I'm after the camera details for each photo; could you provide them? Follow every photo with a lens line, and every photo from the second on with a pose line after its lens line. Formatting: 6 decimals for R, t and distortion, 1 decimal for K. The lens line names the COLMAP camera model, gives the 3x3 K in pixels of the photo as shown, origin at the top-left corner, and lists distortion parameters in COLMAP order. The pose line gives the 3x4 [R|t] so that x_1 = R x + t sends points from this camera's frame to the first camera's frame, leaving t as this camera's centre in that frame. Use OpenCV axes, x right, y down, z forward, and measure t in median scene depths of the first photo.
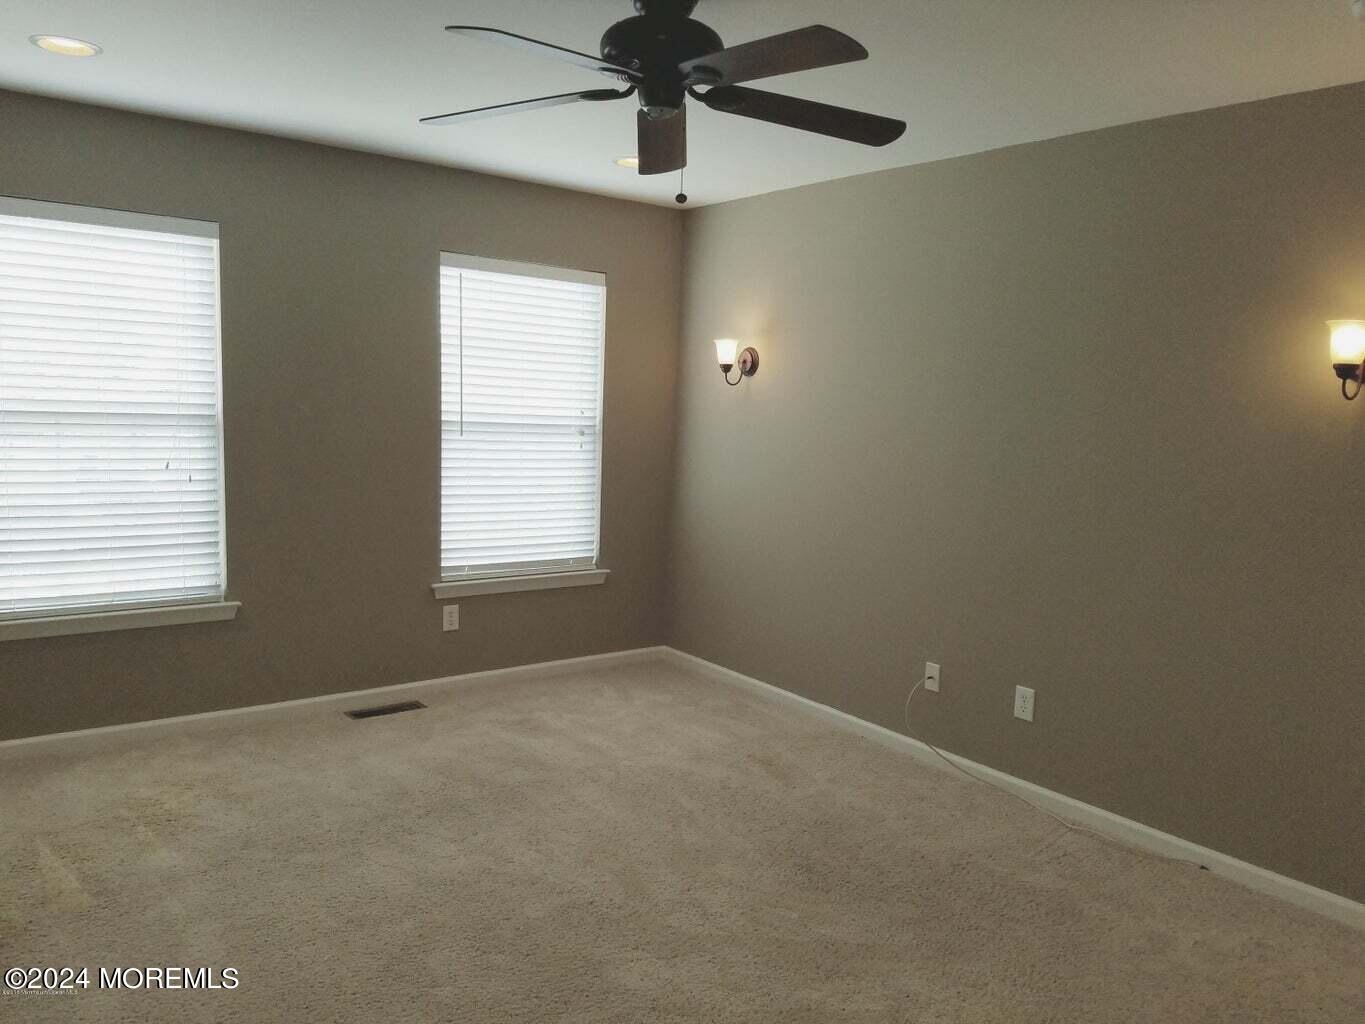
lens RADIAL K [[1053.3, 0, 675.9], [0, 1053.3, 530.7], [0, 0, 1]] dist [0.245785, -0.428005]
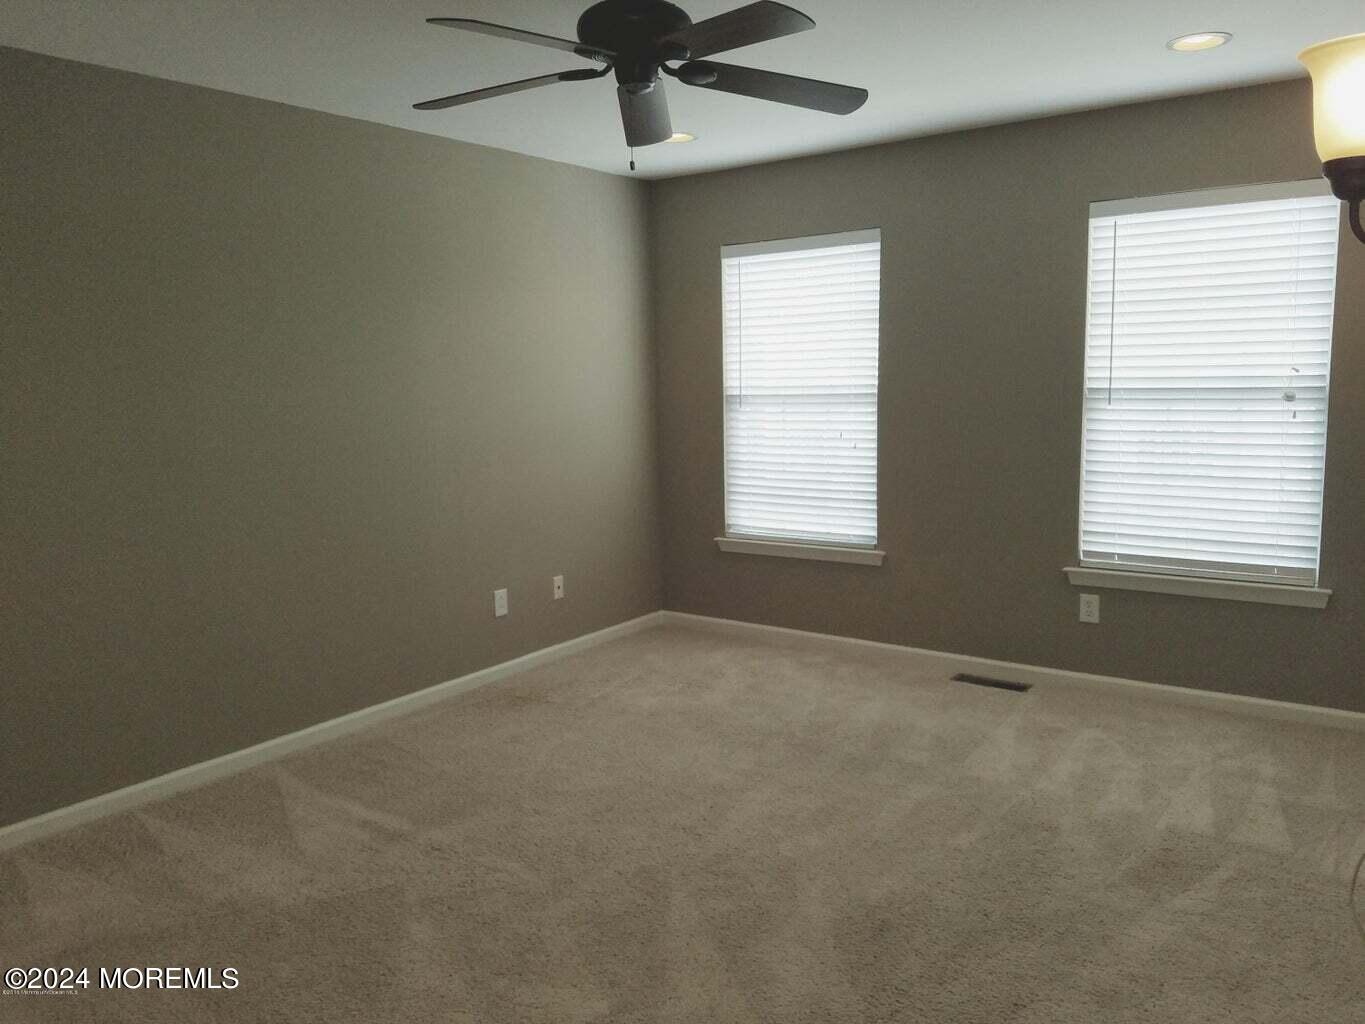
lens RADIAL K [[1052.8, 0, 671.9], [0, 1052.8, 522.6], [0, 0, 1]] dist [0.257706, -0.471459]
pose [[0.275964, 0.087824, -0.957147, 0.567603], [-0.087388, 0.993985, 0.066008, -0.019931], [0.957187, 0.065428, 0.281979, 0.407001]]
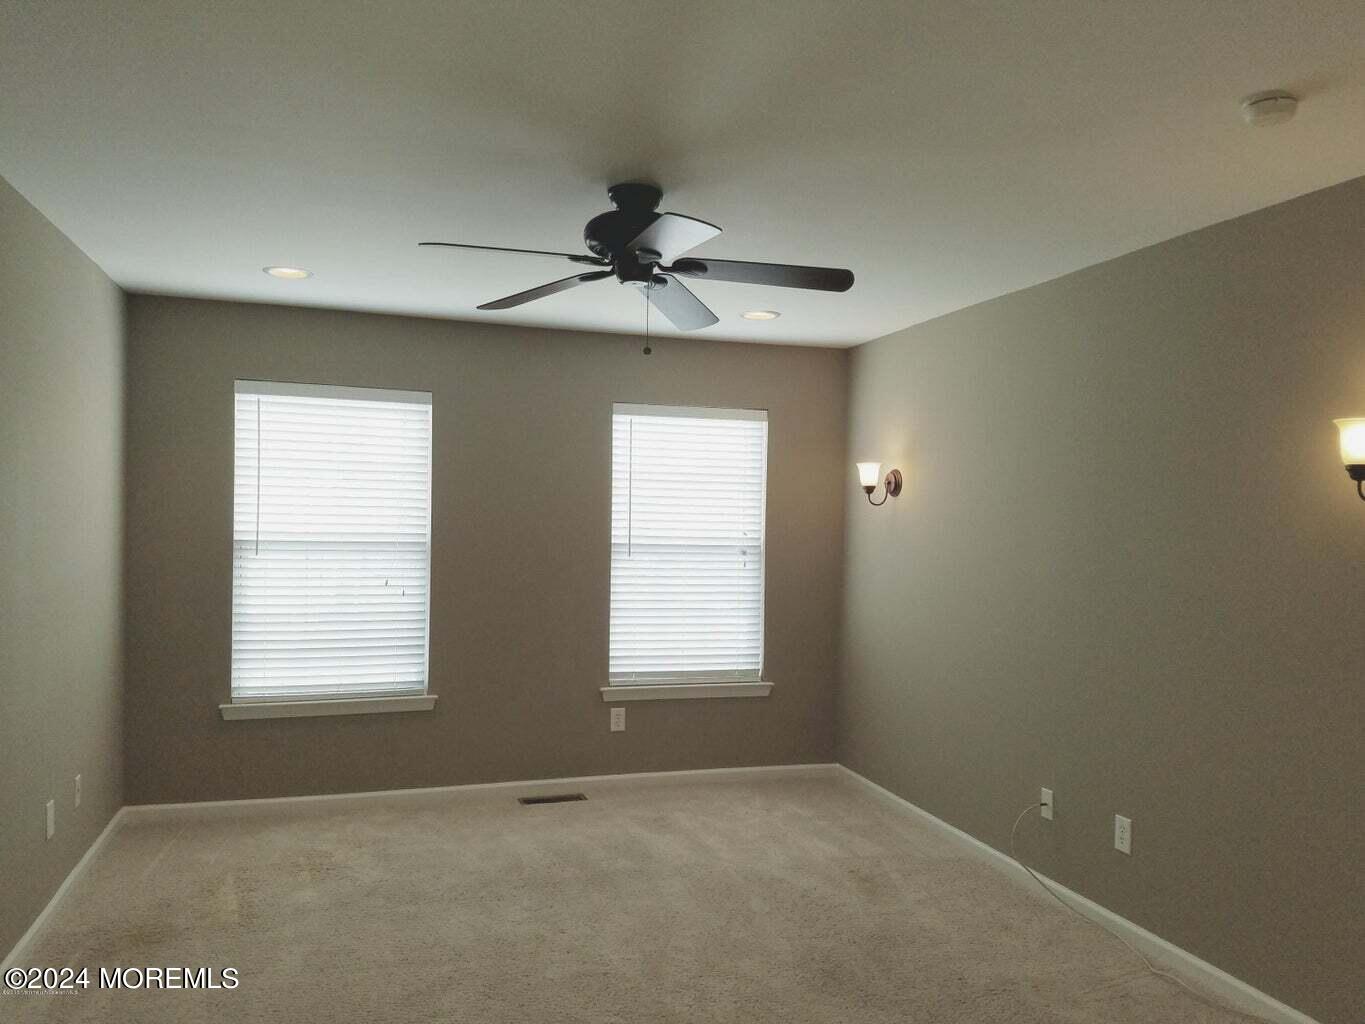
lens RADIAL K [[1052.8, 0, 671.9], [0, 1052.8, 522.6], [0, 0, 1]] dist [0.257706, -0.471459]
pose [[0.937273, -0.021031, -0.347962, 0.236279], [-0.024871, 0.991601, -0.126924, 0.017385], [0.347708, 0.127617, 0.928877, -0.039206]]
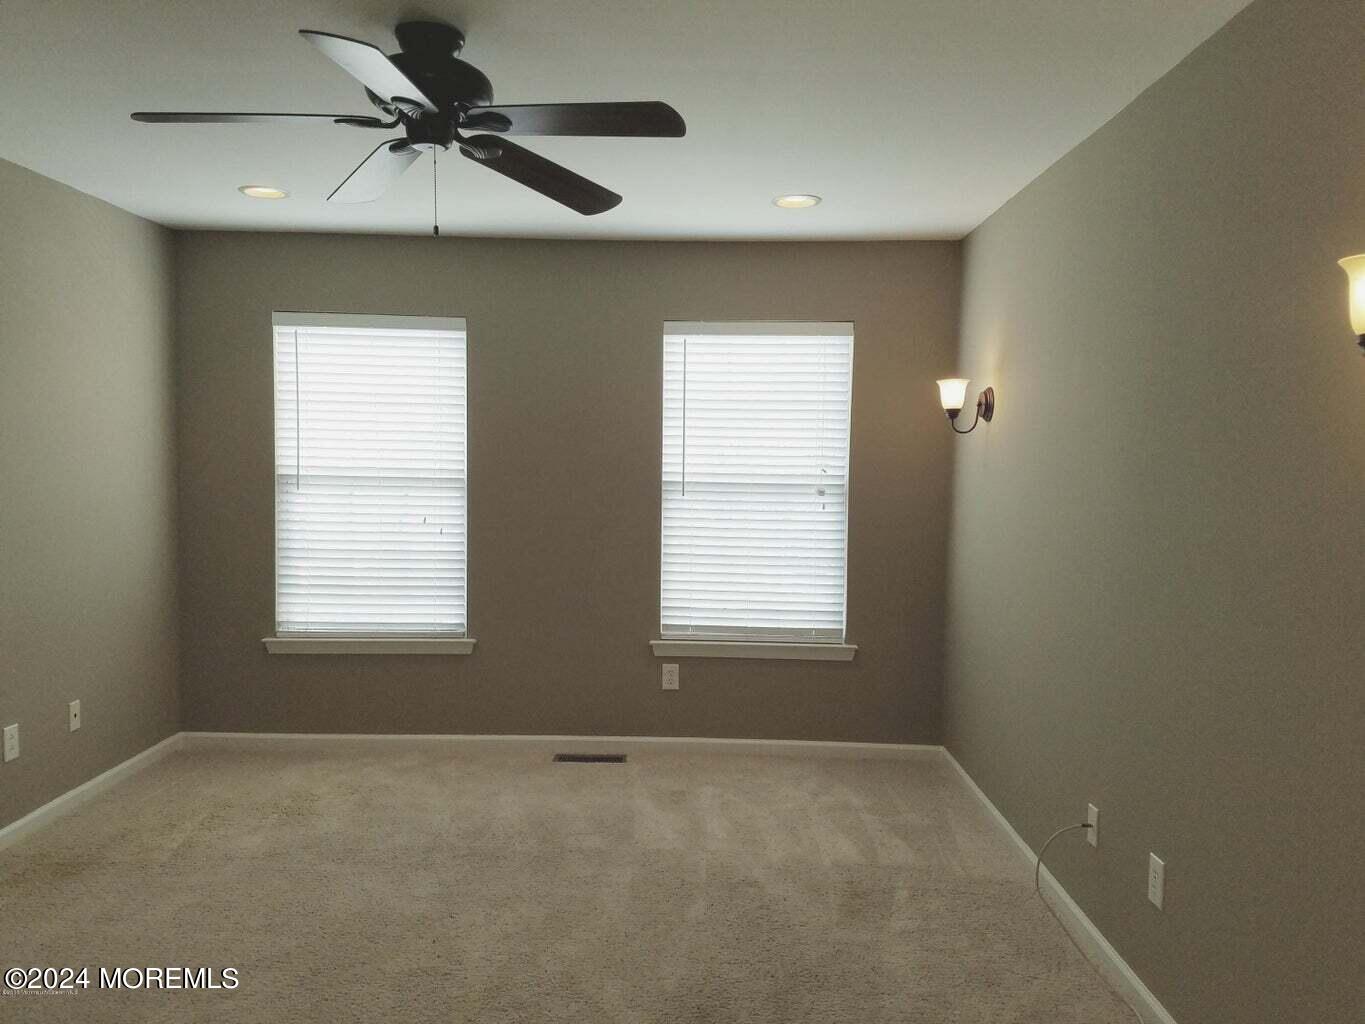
lens RADIAL K [[1055.5, 0, 666.0], [0, 1055.5, 510.0], [0, 0, 1]] dist [0.270883, -0.506406]
pose [[0.779427, 0.003276, -0.626485, 0.417168], [-0.062500, 0.995404, -0.072553, -0.001611], [0.623368, 0.095705, 0.776050, 0.210174]]
